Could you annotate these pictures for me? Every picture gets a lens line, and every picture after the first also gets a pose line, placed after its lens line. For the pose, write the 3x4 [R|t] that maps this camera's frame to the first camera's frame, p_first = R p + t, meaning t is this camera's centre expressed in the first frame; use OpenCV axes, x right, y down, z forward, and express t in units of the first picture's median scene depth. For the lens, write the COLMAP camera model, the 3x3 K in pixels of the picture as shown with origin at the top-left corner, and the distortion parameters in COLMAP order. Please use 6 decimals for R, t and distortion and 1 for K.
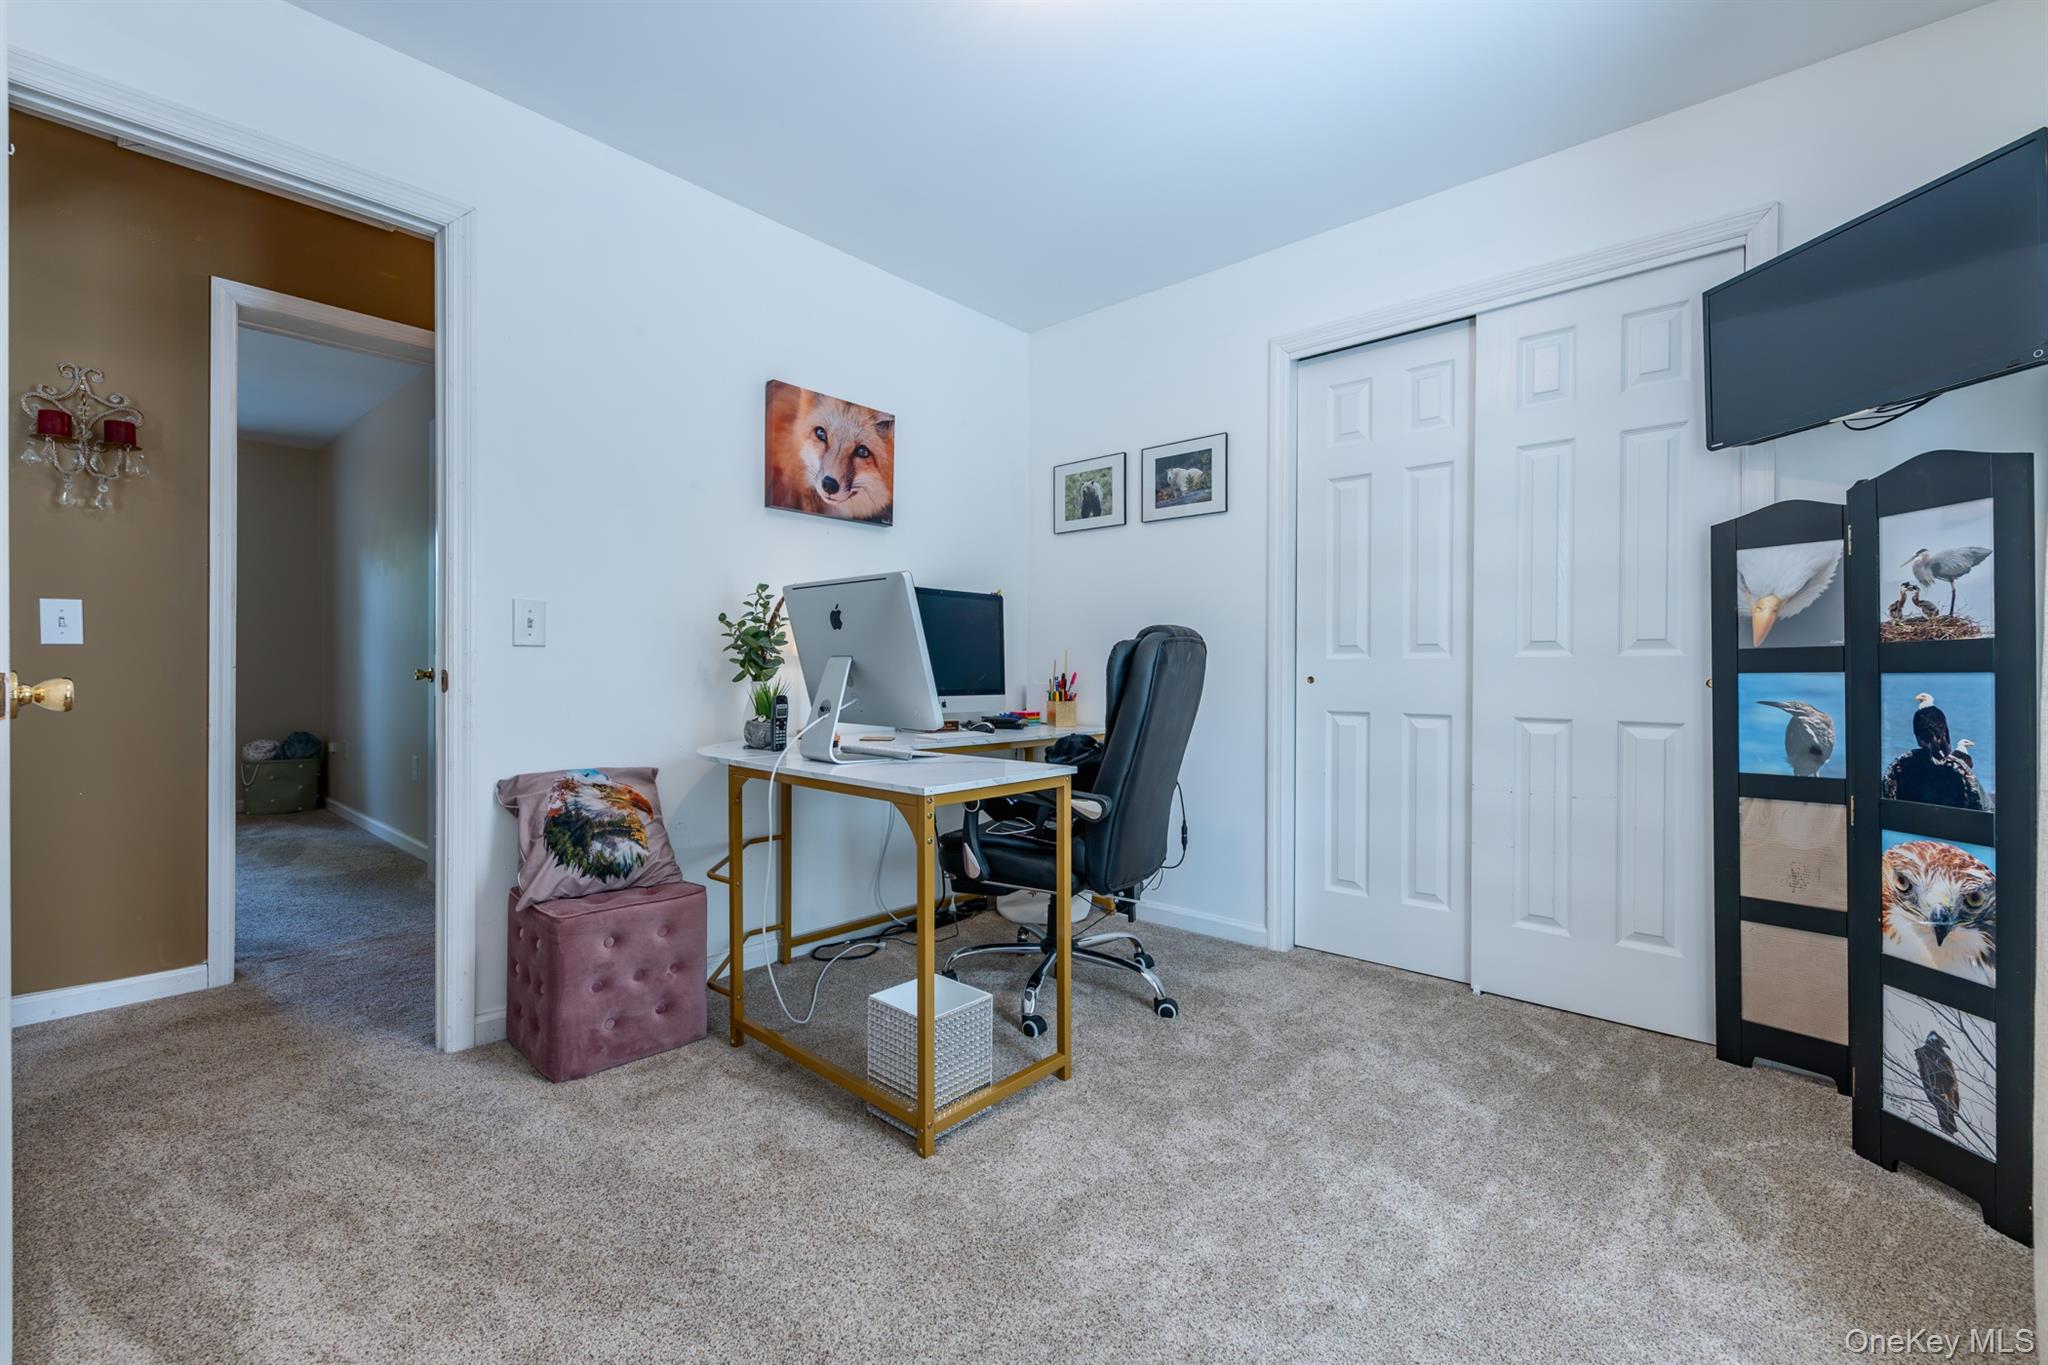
lens RADIAL K [[874.4, 0, 1024.0], [0, 874.4, 682.5], [0, 0, 1]] dist [0.001752, 0.000154]
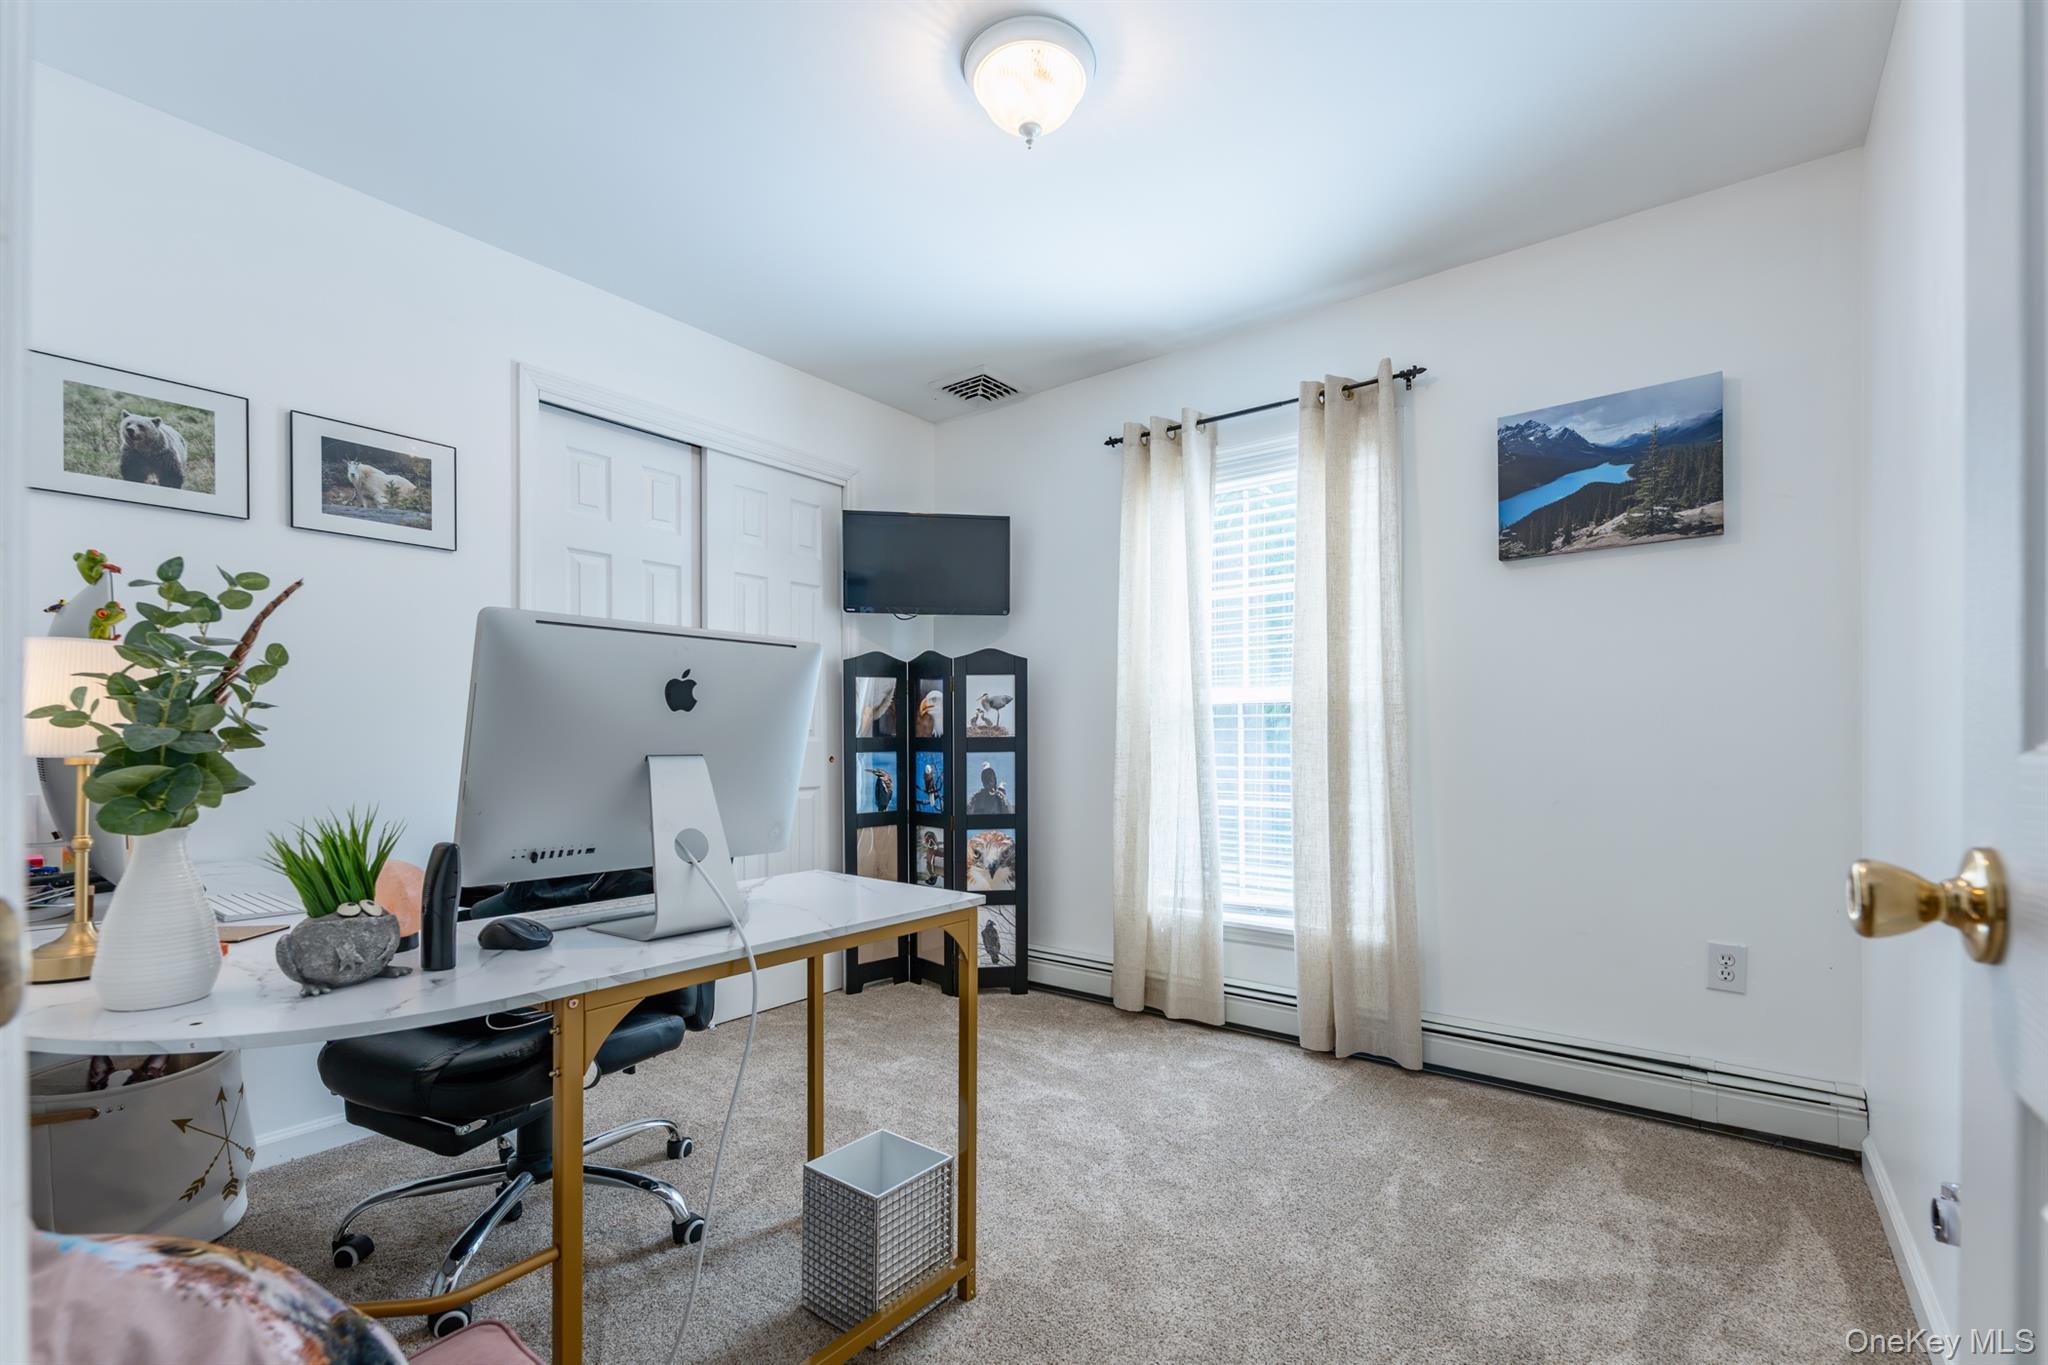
lens RADIAL K [[855.8, 0, 1023.1], [0, 855.8, 745.1], [0, 0, 1]] dist [-0.014431, -0.000077]
pose [[-0.075142, -0.013650, 0.997079, -0.998313], [0.013564, 0.999800, 0.014709, -0.054992], [-0.997081, 0.014629, -0.074941, 1.024541]]
